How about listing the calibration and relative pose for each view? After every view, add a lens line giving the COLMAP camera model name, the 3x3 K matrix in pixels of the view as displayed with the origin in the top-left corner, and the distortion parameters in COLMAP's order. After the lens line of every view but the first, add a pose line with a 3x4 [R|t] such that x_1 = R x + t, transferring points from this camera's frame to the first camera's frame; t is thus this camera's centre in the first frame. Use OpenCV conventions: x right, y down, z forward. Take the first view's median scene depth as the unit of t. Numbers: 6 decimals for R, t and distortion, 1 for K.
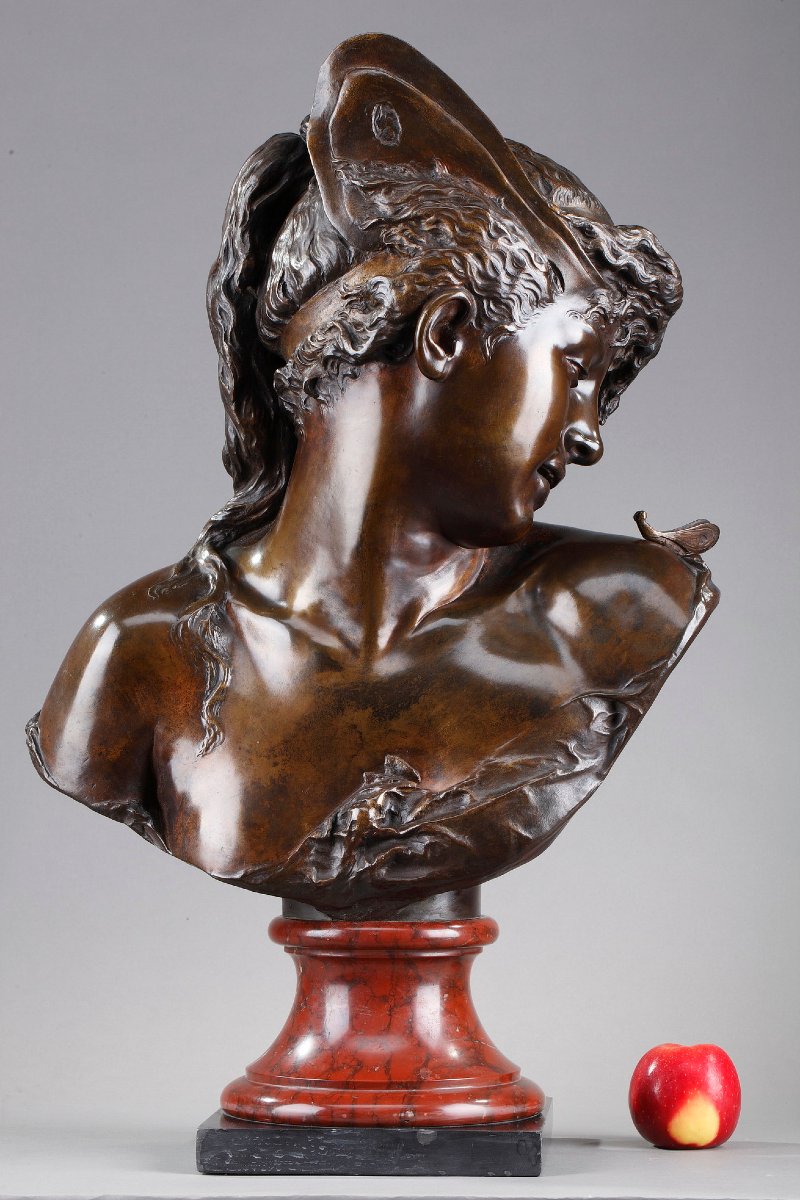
lens RADIAL K [[3715.8, 0, 400.0], [0, 3715.8, 600.0], [0, 0, 1]] dist [-0.092198, 1.999858]
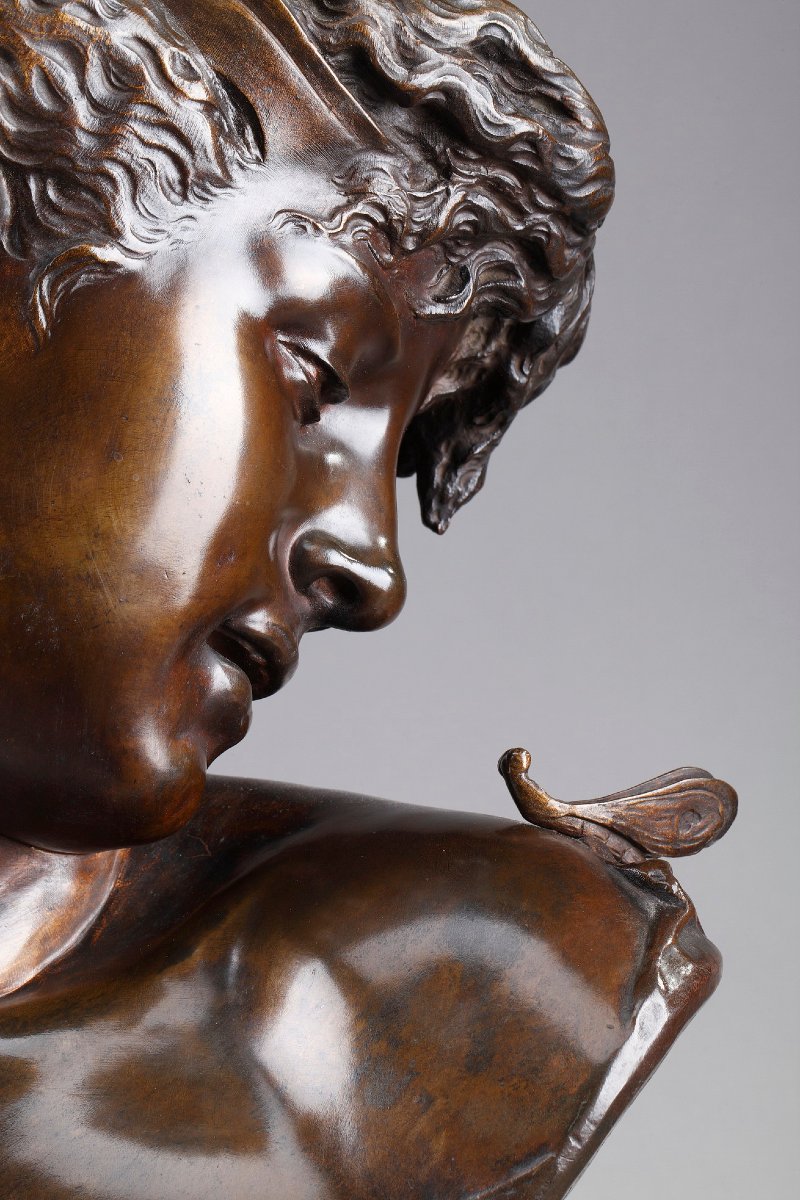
lens RADIAL K [[3978.3, 0, 400.6], [0, 3978.3, 752.0], [0, 0, 1]] dist [0.029899, -0.607933]
pose [[0.995195, -0.013582, -0.096967, 0.094423], [0.010668, 0.999477, -0.030514, -0.011476], [0.097330, 0.029333, 0.994820, 0.602128]]
